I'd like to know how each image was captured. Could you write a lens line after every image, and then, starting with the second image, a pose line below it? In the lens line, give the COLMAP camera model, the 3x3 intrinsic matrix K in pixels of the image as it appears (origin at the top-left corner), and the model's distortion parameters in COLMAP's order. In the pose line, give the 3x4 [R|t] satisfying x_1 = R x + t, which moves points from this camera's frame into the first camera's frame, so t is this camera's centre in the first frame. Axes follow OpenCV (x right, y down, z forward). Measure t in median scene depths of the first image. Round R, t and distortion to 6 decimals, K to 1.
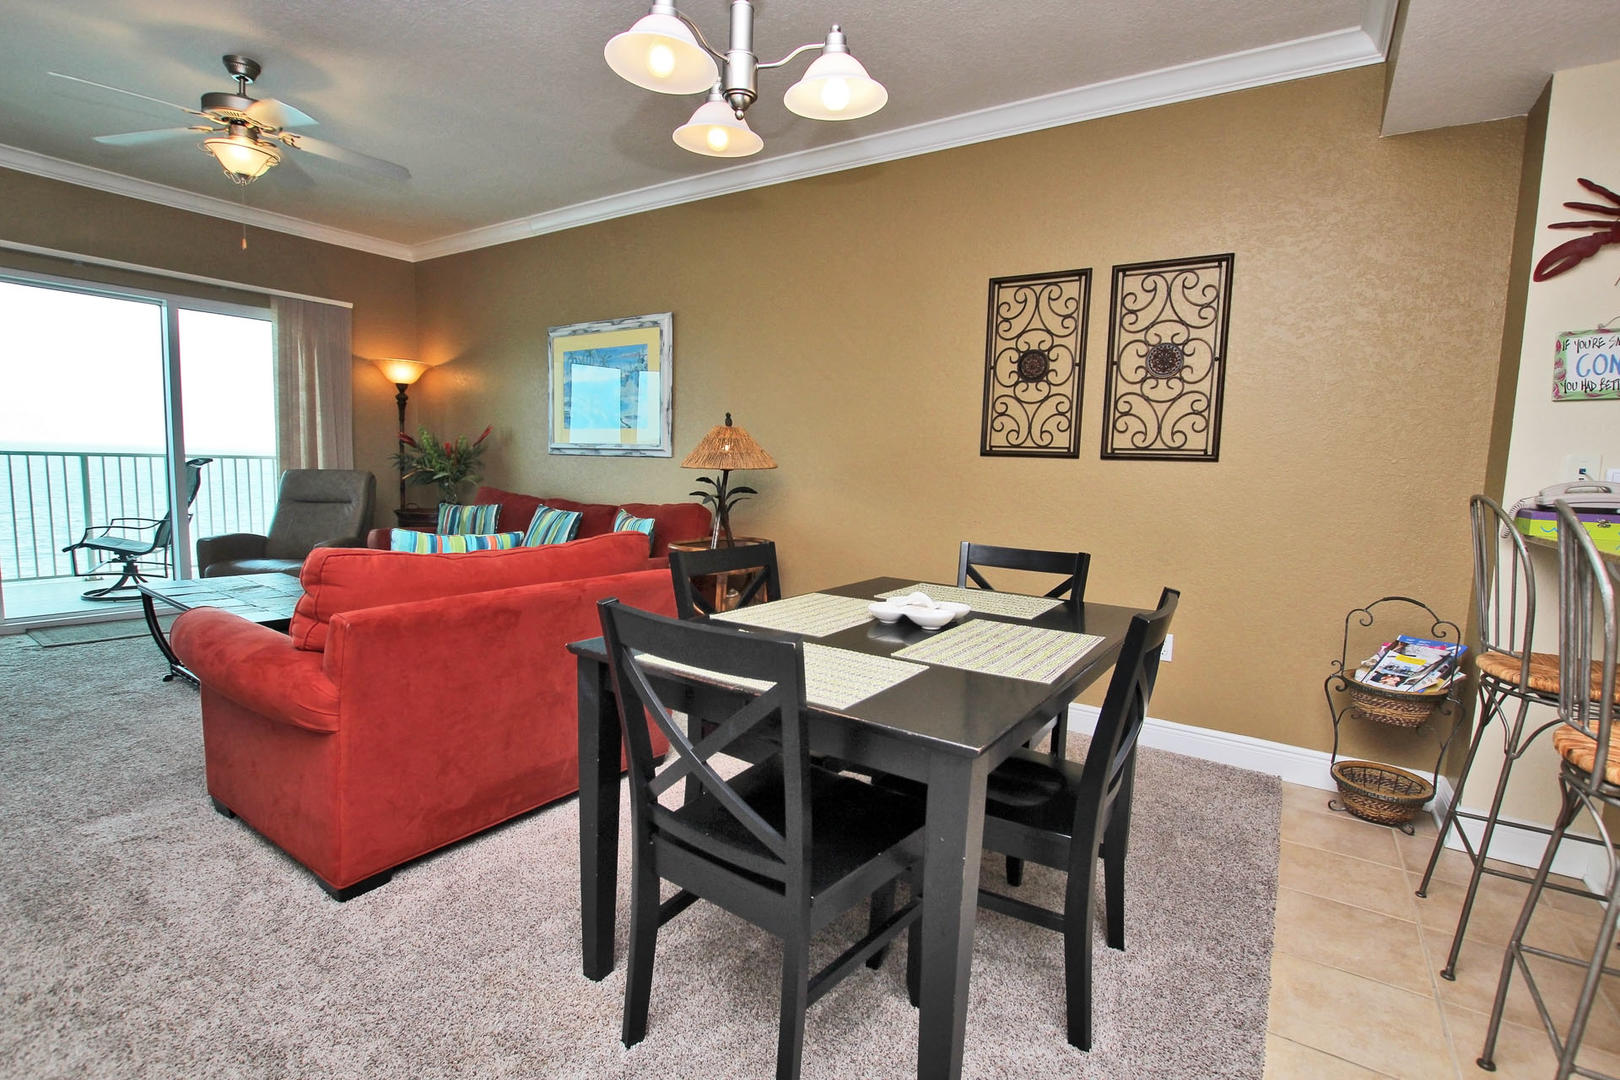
lens RADIAL K [[758.9, 0, 803.8], [0, 758.9, 543.4], [0, 0, 1]] dist [-0.023165, 0.002274]
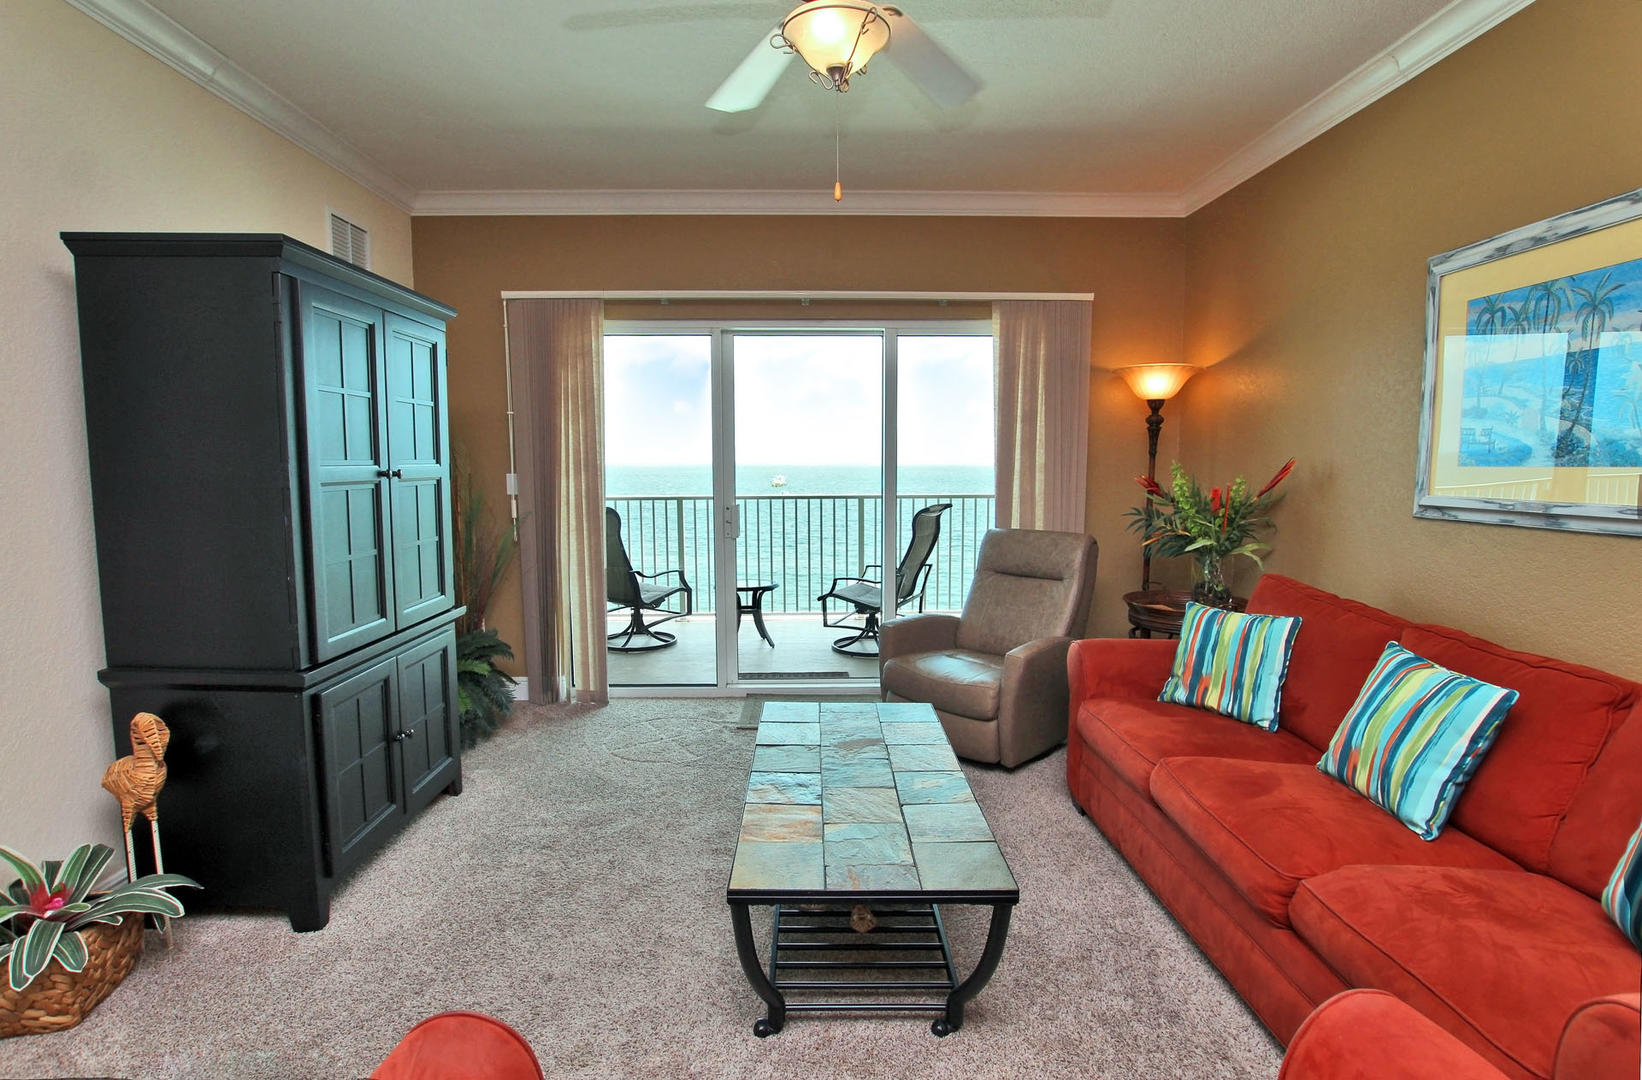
lens RADIAL K [[783.6, 0, 816.8], [0, 783.6, 537.8], [0, 0, 1]] dist [-0.022955, 0.001836]
pose [[0.583287, 0.045283, -0.811003, -0.251969], [-0.066429, 0.997760, 0.007933, -0.134346], [0.809545, 0.049247, 0.584989, 0.638582]]
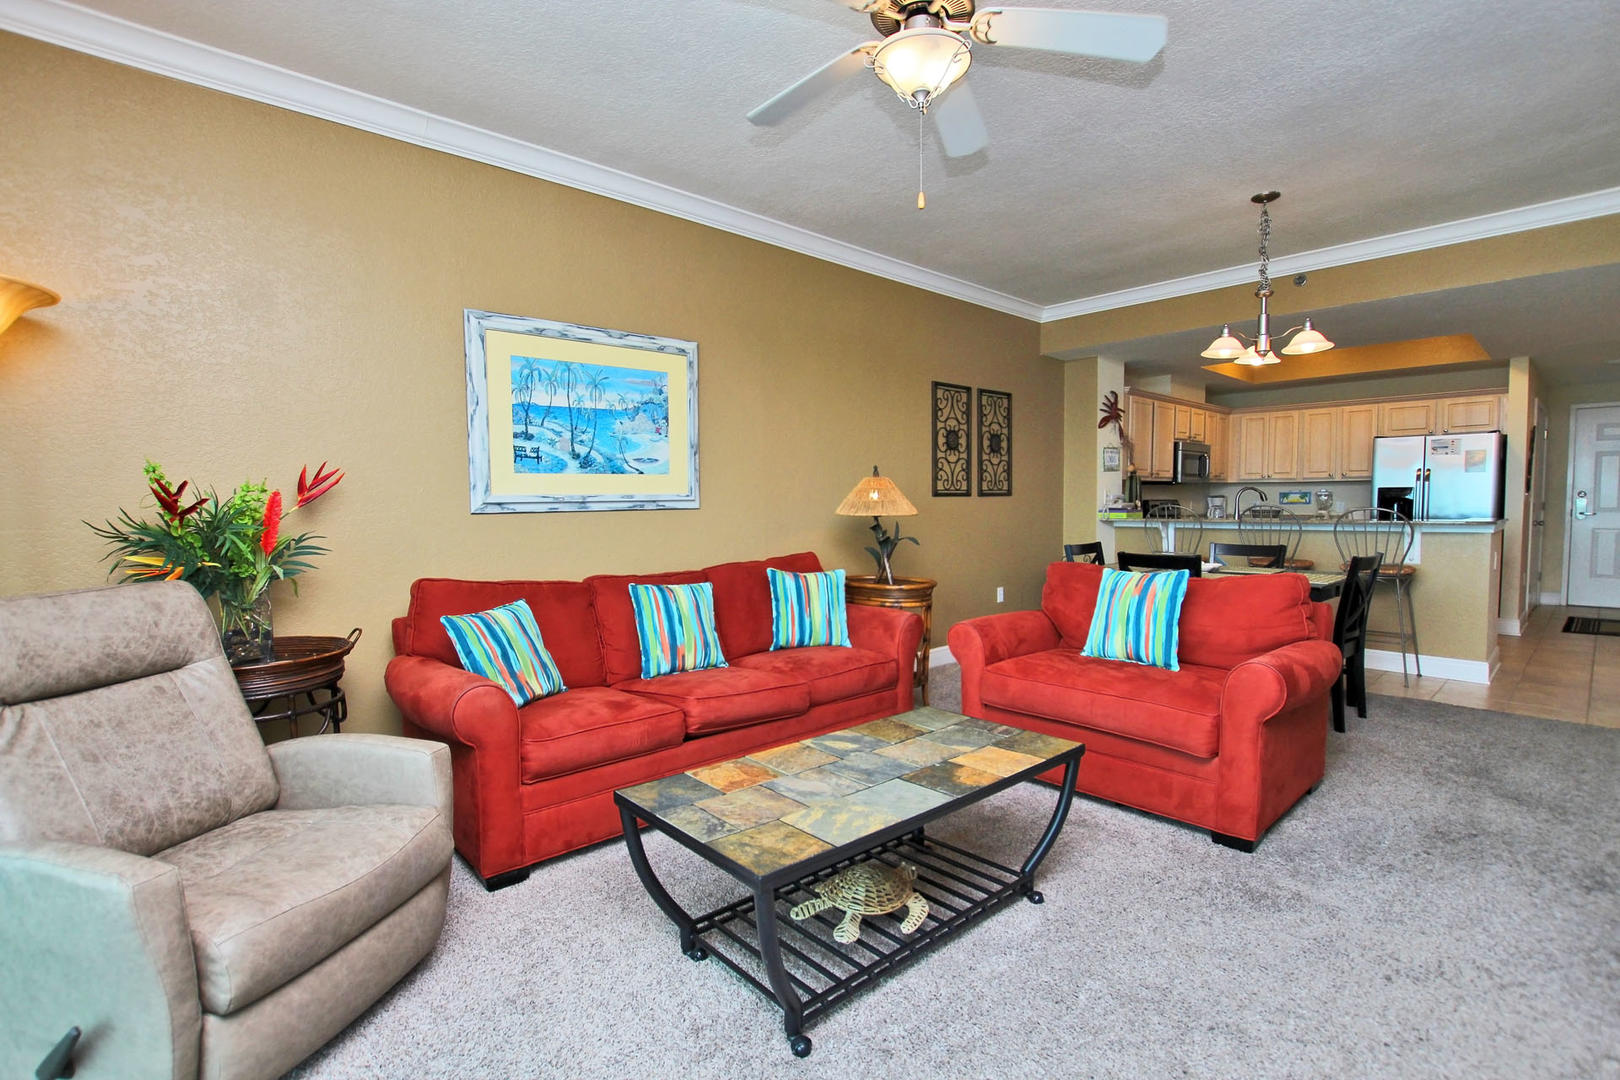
lens RADIAL K [[758.9, 0, 813.7], [0, 758.9, 544.5], [0, 0, 1]] dist [-0.023165, 0.002274]
pose [[0.233316, -0.092118, 0.968028, -1.396836], [0.121379, 0.990476, 0.064999, -0.160340], [-0.964796, 0.102333, 0.242275, 0.946866]]
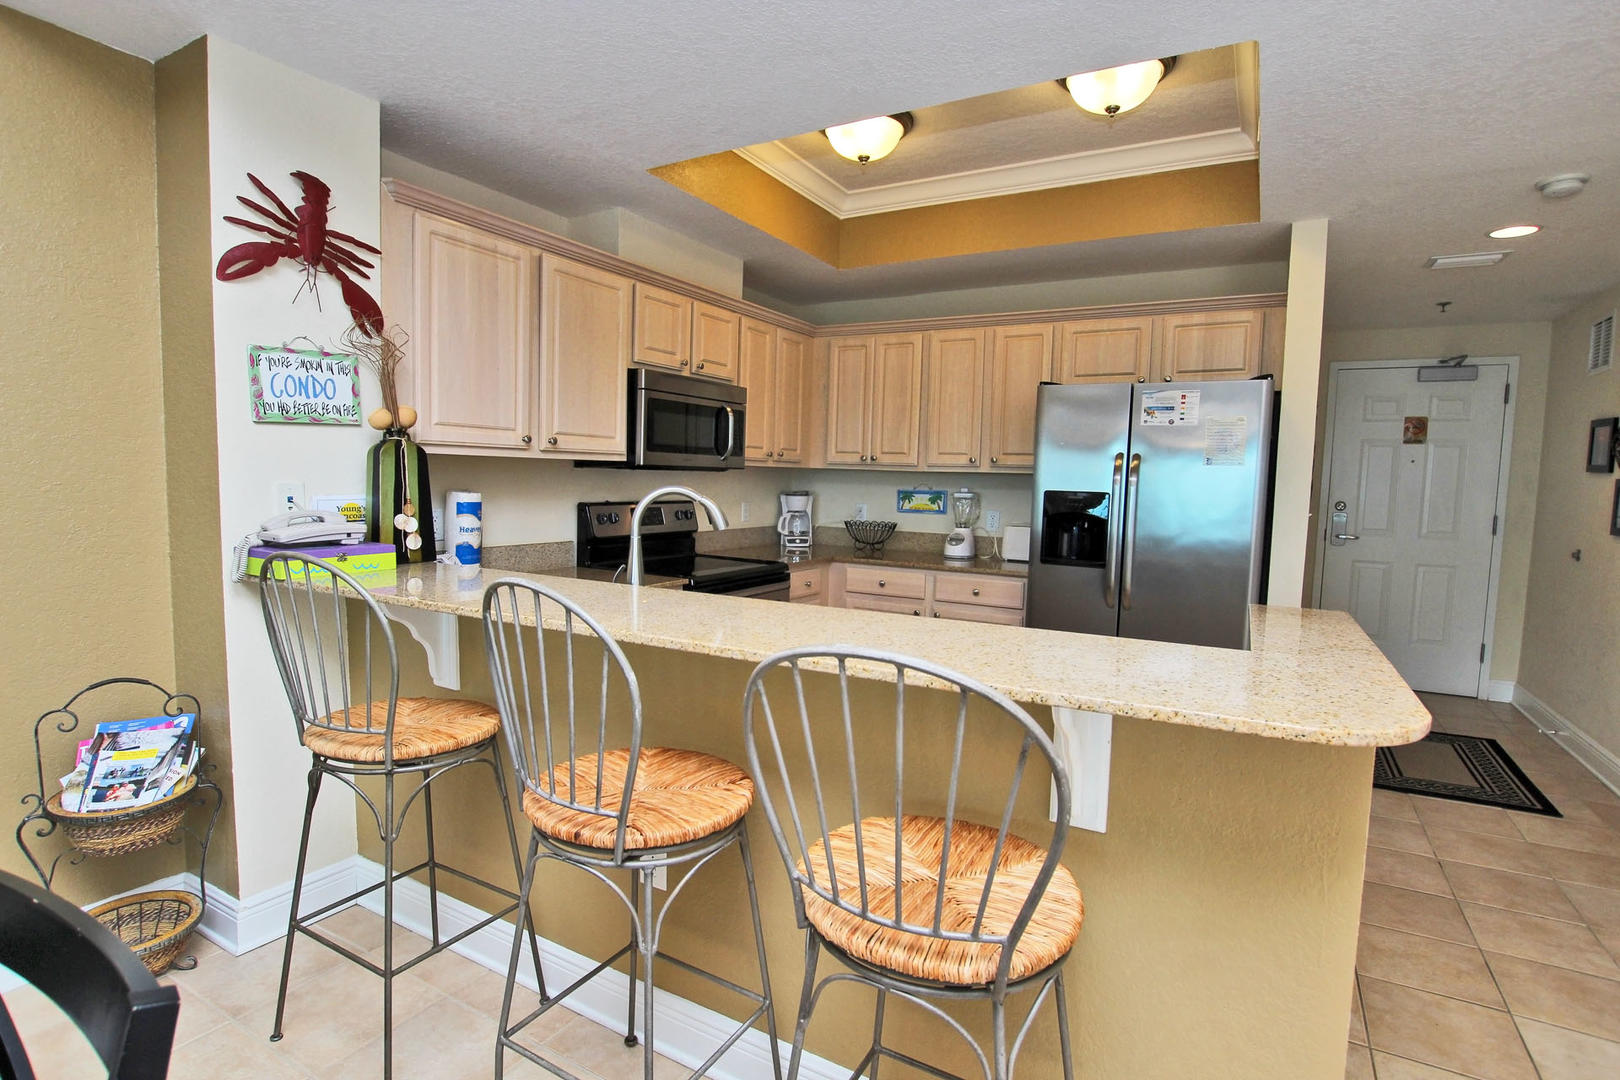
lens RADIAL K [[794.9, 0, 807.3], [0, 794.9, 545.6], [0, 0, 1]] dist [-0.027885, 0.004631]
pose [[-0.062970, -0.123143, 0.990389, 0.014496], [0.081169, 0.988439, 0.128061, -0.076387], [-0.994709, 0.088453, -0.052246, 0.274999]]
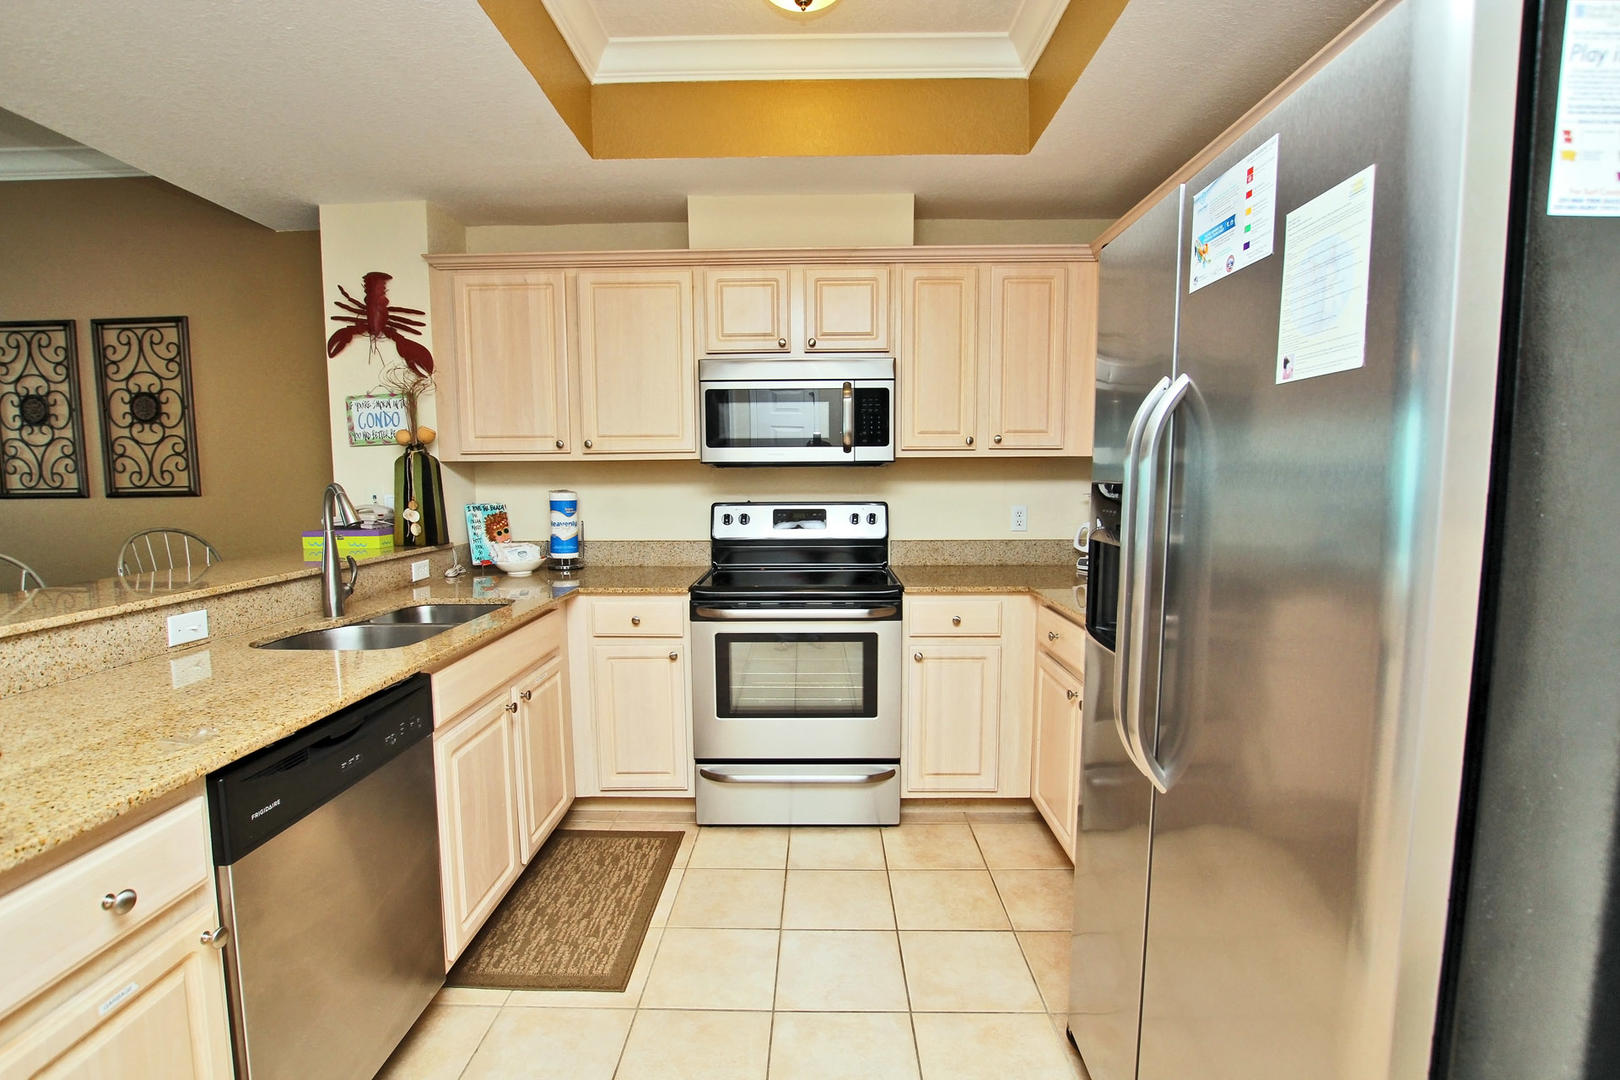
lens RADIAL K [[730.5, 0, 784.4], [0, 730.5, 540.9], [0, 0, 1]] dist [-0.029270, 0.000279]
pose [[0.837120, -0.090852, 0.539422, 0.642250], [0.094130, 0.995326, 0.021559, 0.017695], [-0.538859, 0.032729, 0.841760, -0.361346]]
